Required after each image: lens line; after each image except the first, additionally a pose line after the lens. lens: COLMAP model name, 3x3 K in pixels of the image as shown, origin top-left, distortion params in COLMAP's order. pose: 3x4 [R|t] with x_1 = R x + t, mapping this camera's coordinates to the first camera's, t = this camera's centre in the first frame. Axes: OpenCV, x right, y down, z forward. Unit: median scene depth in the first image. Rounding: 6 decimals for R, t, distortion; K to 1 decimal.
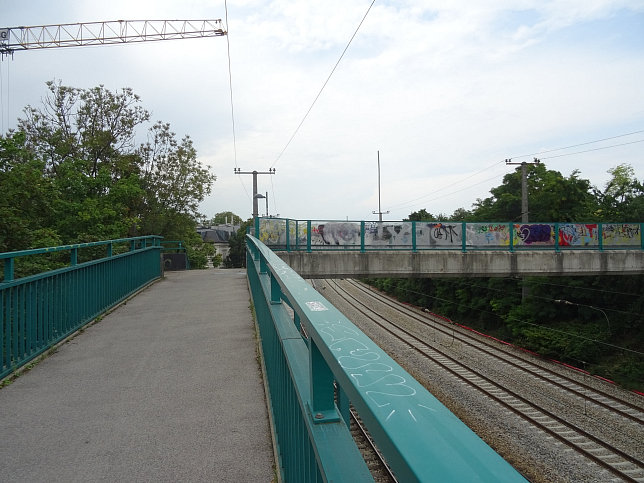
lens RADIAL K [[261.4, 0, 319.3], [0, 261.4, 239.1], [0, 0, 1]] dist [0.000548, -0.000034]
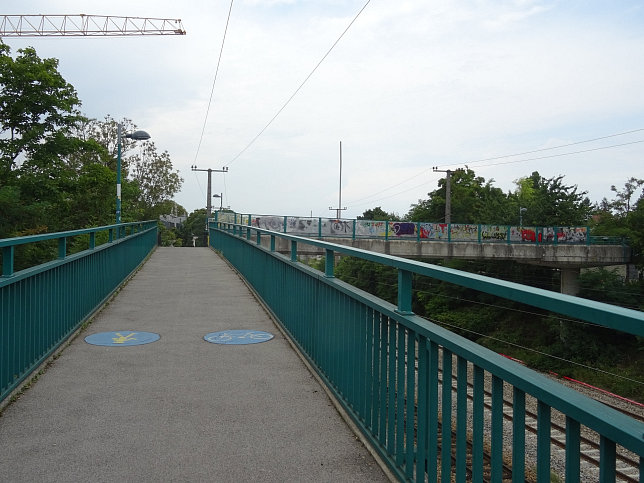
lens RADIAL K [[505.3, 0, 323.5], [0, 505.3, 242.6], [0, 0, 1]] dist [-0.007998, -0.002090]
pose [[0.998591, 0.033989, 0.040762, 0.235182], [-0.033317, 0.999299, -0.017059, 0.110755], [-0.041313, 0.015677, 0.999023, -1.689648]]
